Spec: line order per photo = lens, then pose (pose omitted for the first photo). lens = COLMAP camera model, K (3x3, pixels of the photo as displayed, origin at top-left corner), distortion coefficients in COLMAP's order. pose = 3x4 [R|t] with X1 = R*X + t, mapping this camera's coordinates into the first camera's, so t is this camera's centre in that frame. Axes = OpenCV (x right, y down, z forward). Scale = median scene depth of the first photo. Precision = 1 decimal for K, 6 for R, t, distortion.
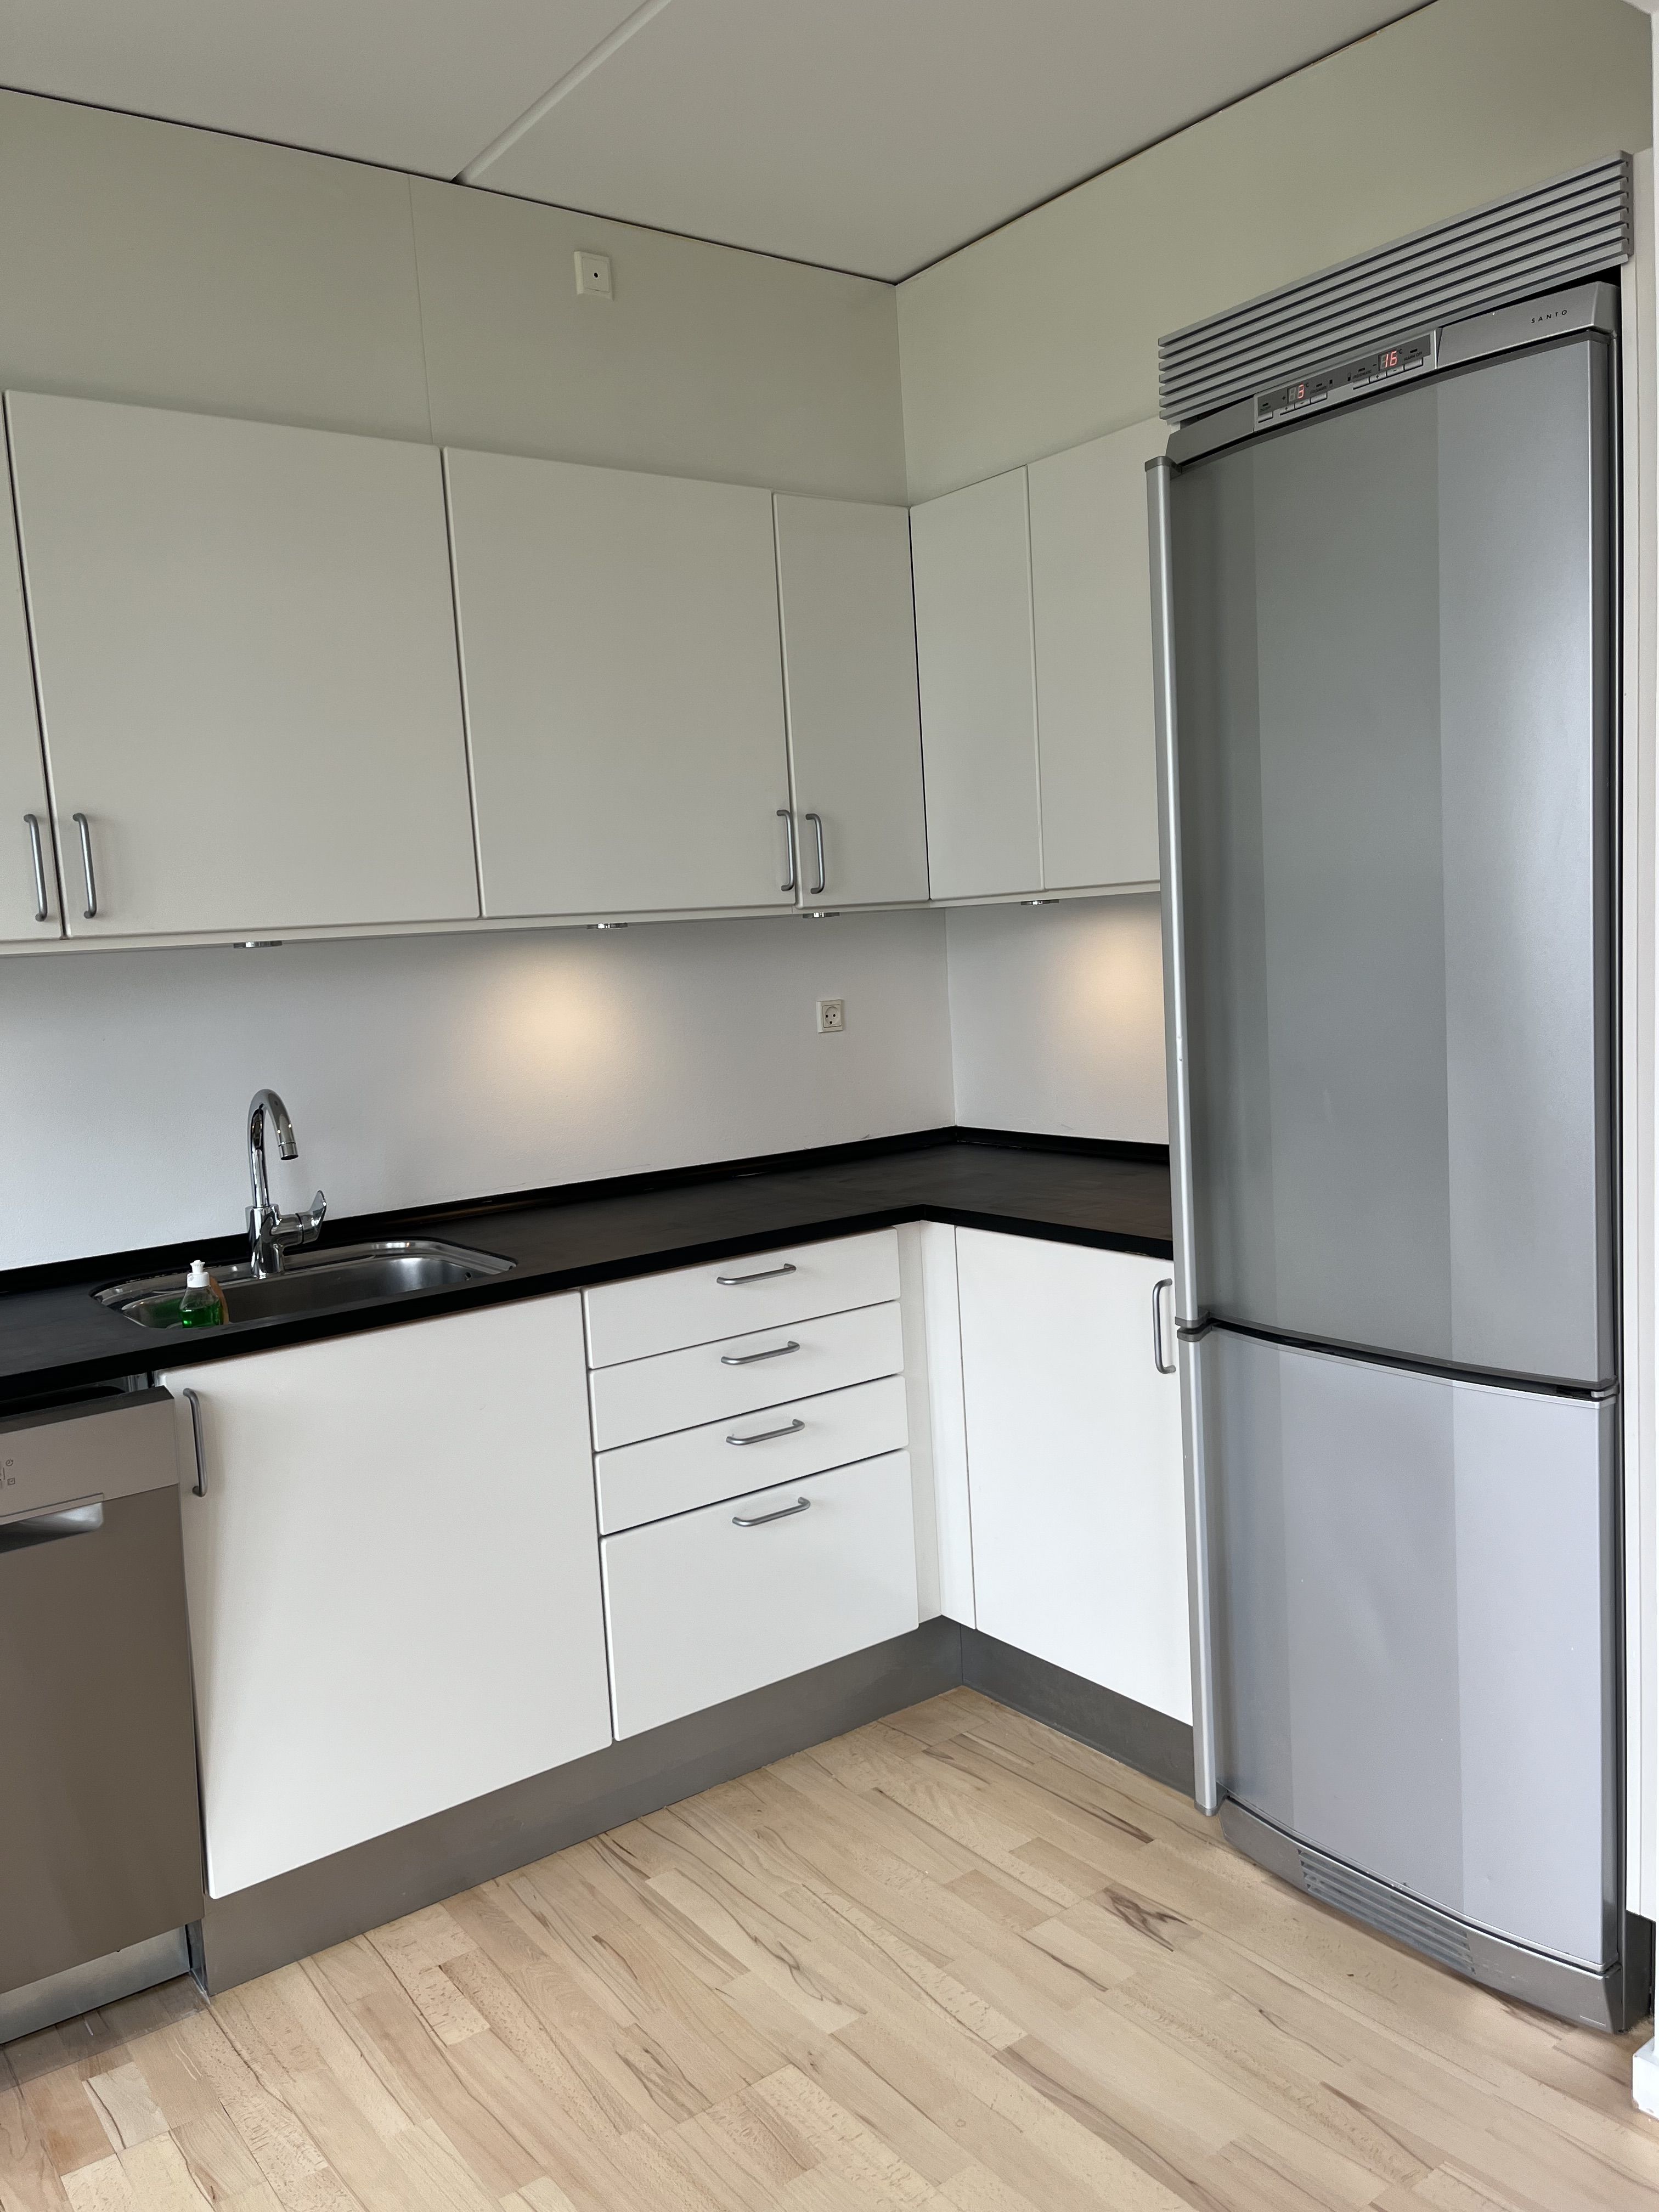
lens RADIAL K [[1647.5, 0, 820.0], [0, 1647.5, 1109.6], [0, 0, 1]] dist [0.051090, -0.086490]
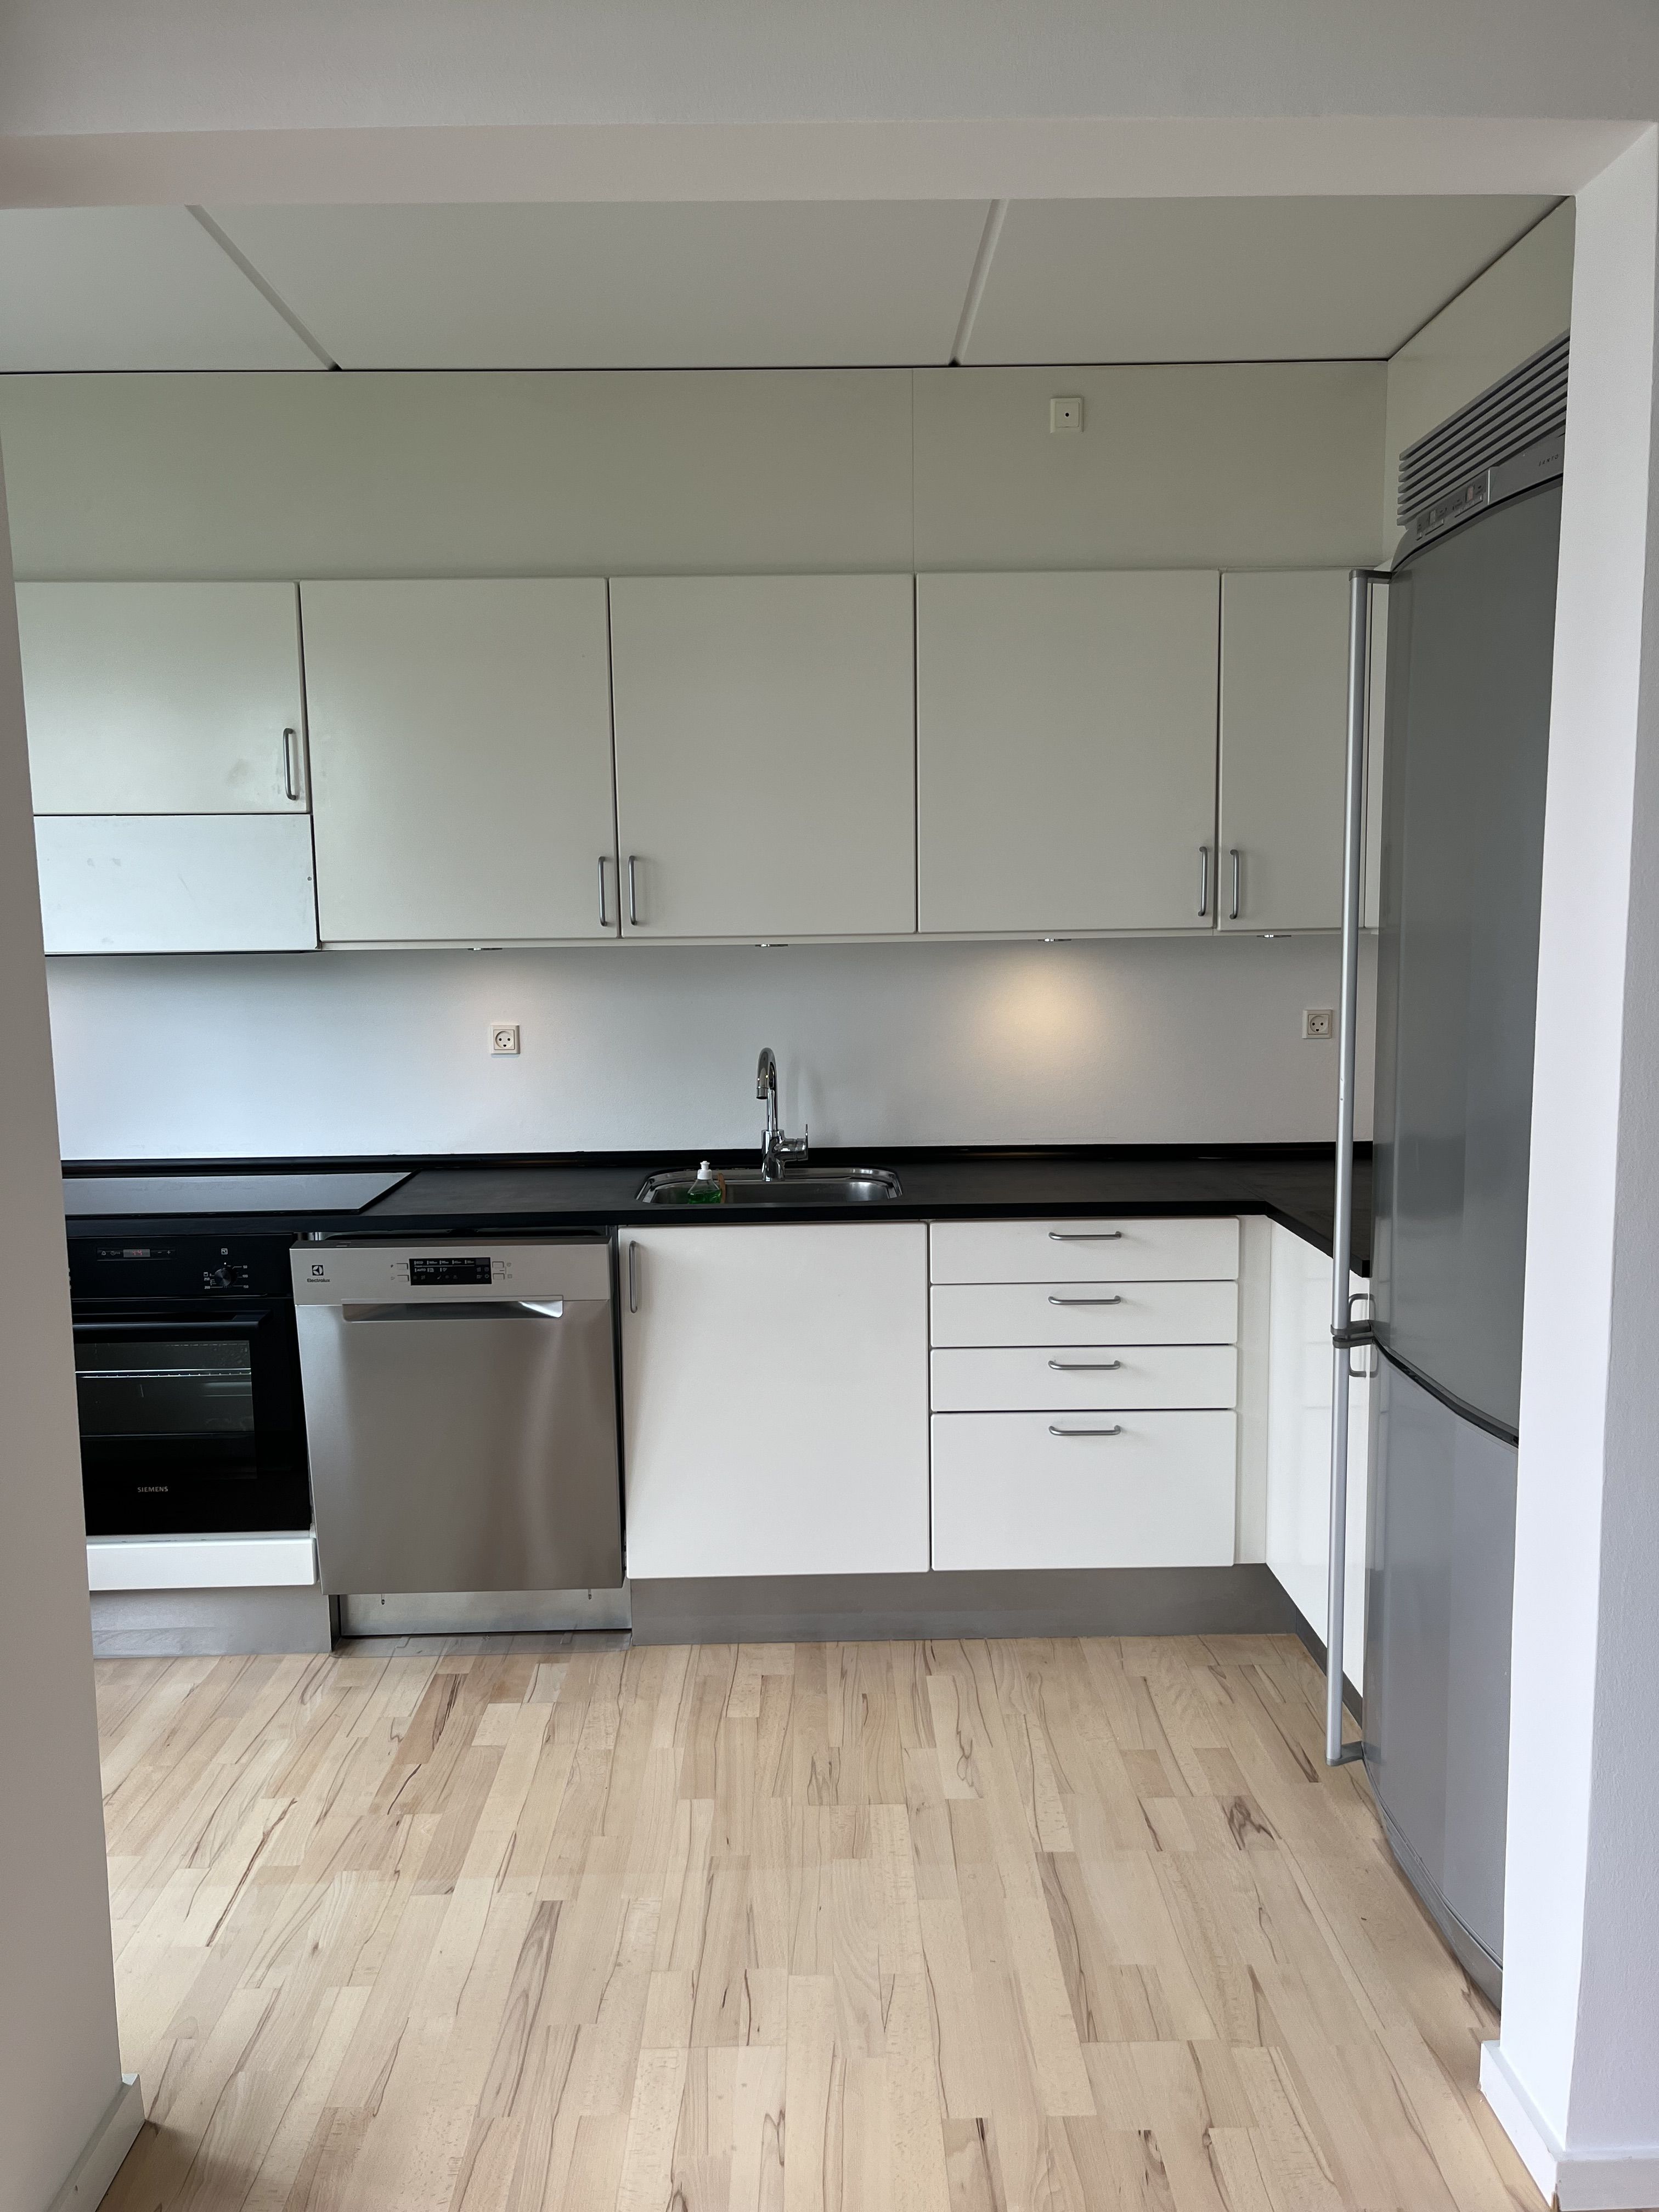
lens RADIAL K [[1657.2, 0, 829.5], [0, 1657.2, 1106.0], [0, 0, 1]] dist [0.005923, -0.002986]
pose [[0.813726, 0.113499, -0.570060, 0.580212], [-0.095530, 0.993528, 0.061448, -0.061227], [0.573345, 0.004456, 0.819302, -0.132417]]
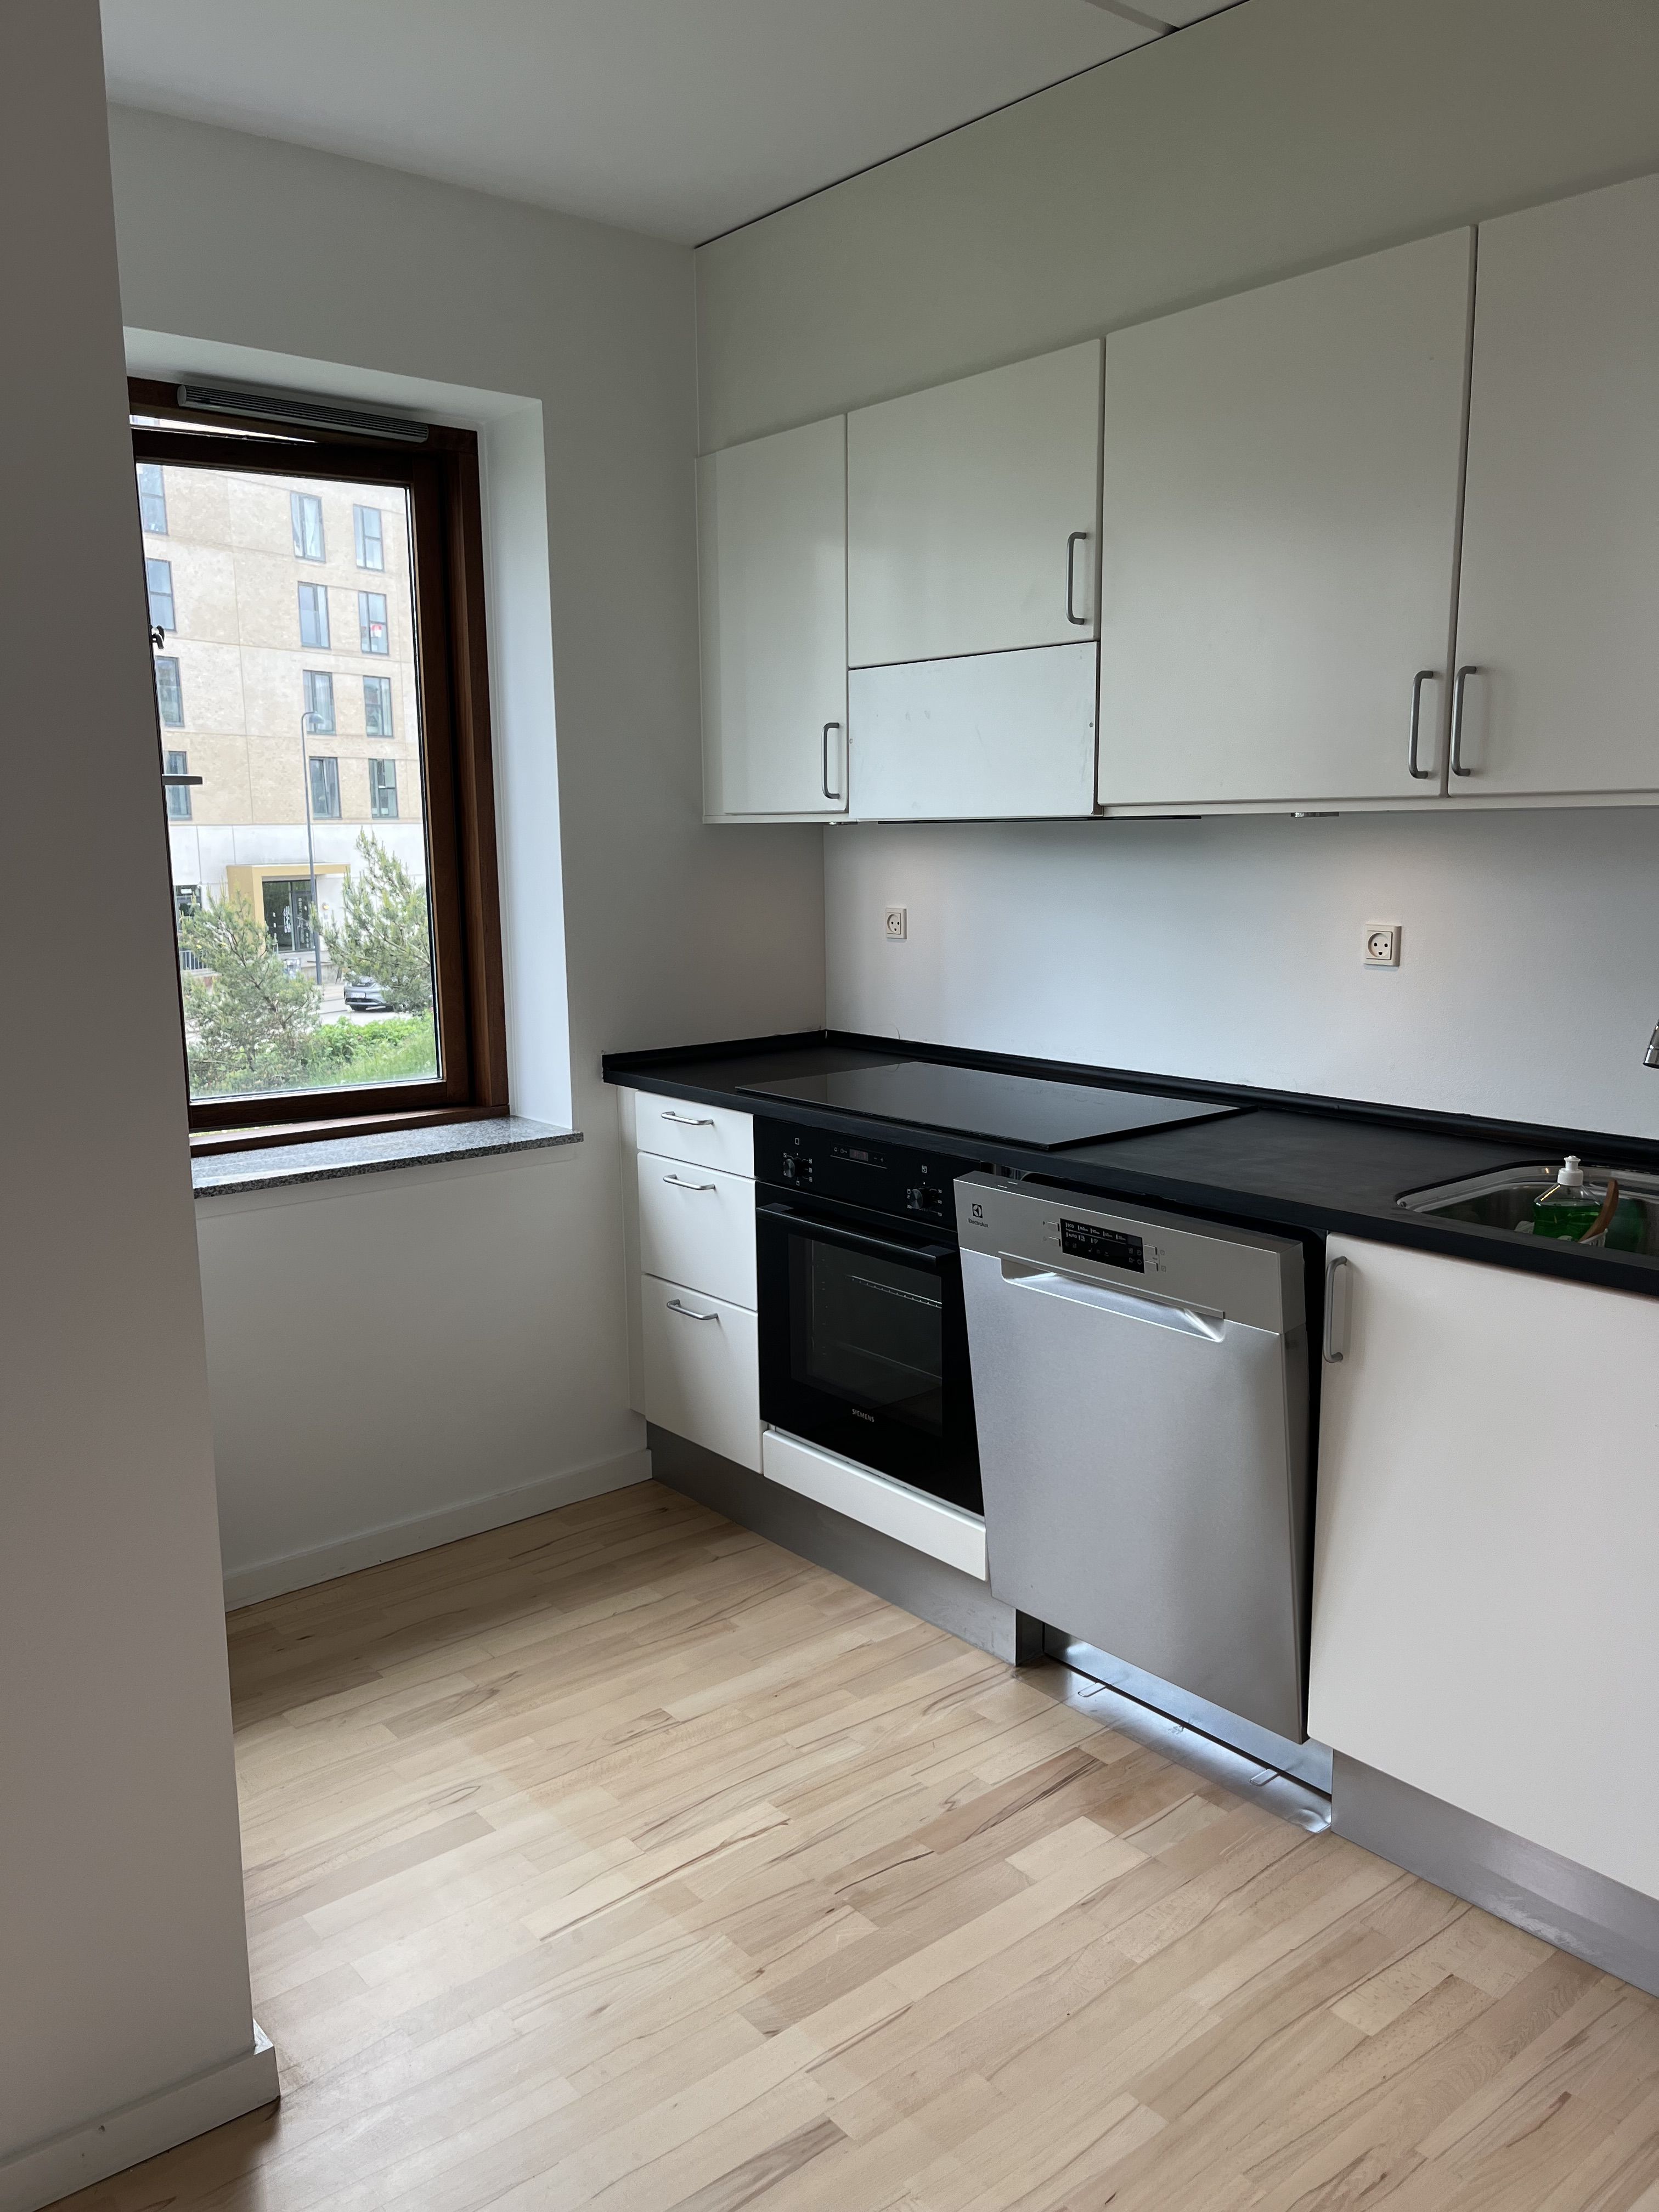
lens RADIAL K [[1647.5, 0, 820.0], [0, 1647.5, 1109.6], [0, 0, 1]] dist [0.051090, -0.086490]
pose [[0.053713, 0.221414, -0.973700, 0.527988], [-0.099594, 0.971433, 0.215404, -0.096578], [0.993577, 0.085405, 0.074230, 0.566845]]
